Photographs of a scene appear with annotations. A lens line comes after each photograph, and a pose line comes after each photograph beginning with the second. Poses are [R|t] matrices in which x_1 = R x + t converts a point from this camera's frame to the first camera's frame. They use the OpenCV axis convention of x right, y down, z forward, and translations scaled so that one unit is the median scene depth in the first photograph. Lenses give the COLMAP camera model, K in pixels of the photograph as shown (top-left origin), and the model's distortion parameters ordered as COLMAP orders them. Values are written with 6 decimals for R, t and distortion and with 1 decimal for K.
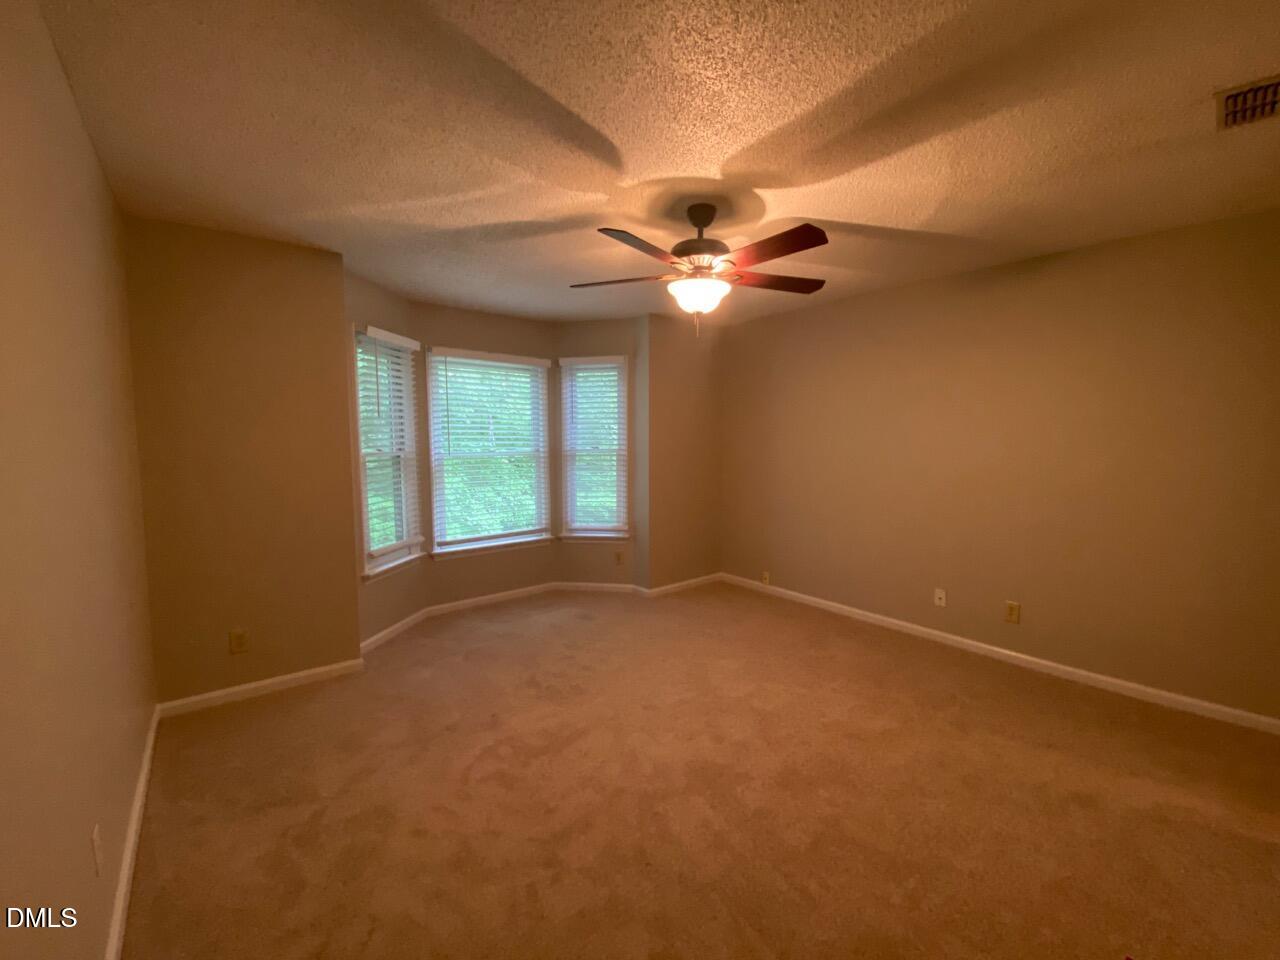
lens RADIAL K [[517.4, 0, 646.6], [0, 517.4, 480.8], [0, 0, 1]] dist [0.034837, -0.028121]
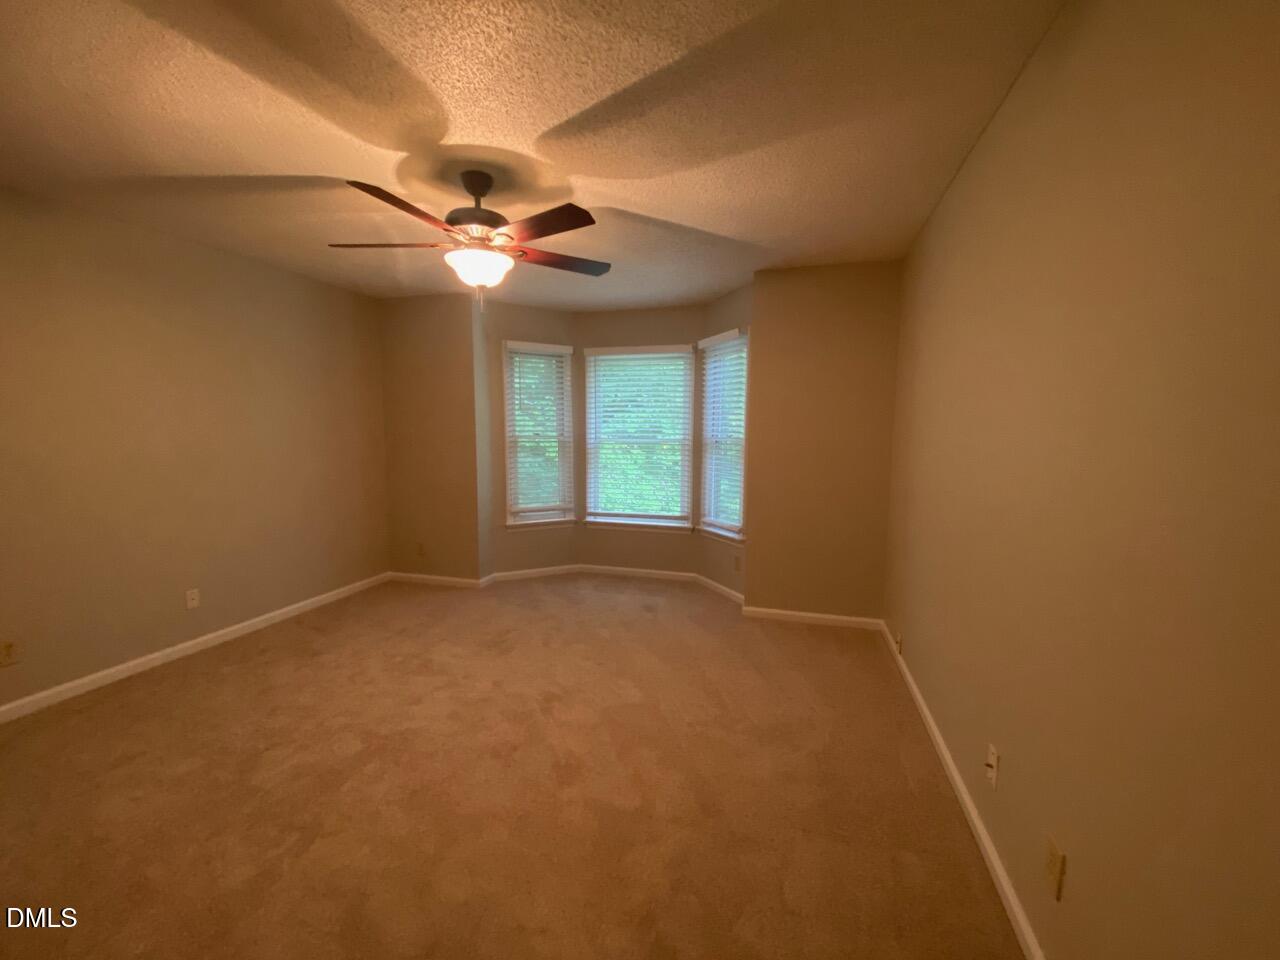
lens RADIAL K [[517.4, 0, 646.6], [0, 517.4, 480.8], [0, 0, 1]] dist [0.034837, -0.028121]
pose [[0.573085, 0.088505, -0.814703, 0.657806], [-0.077905, 0.995532, 0.053349, -0.027820], [0.815785, 0.032896, 0.577419, 0.429352]]
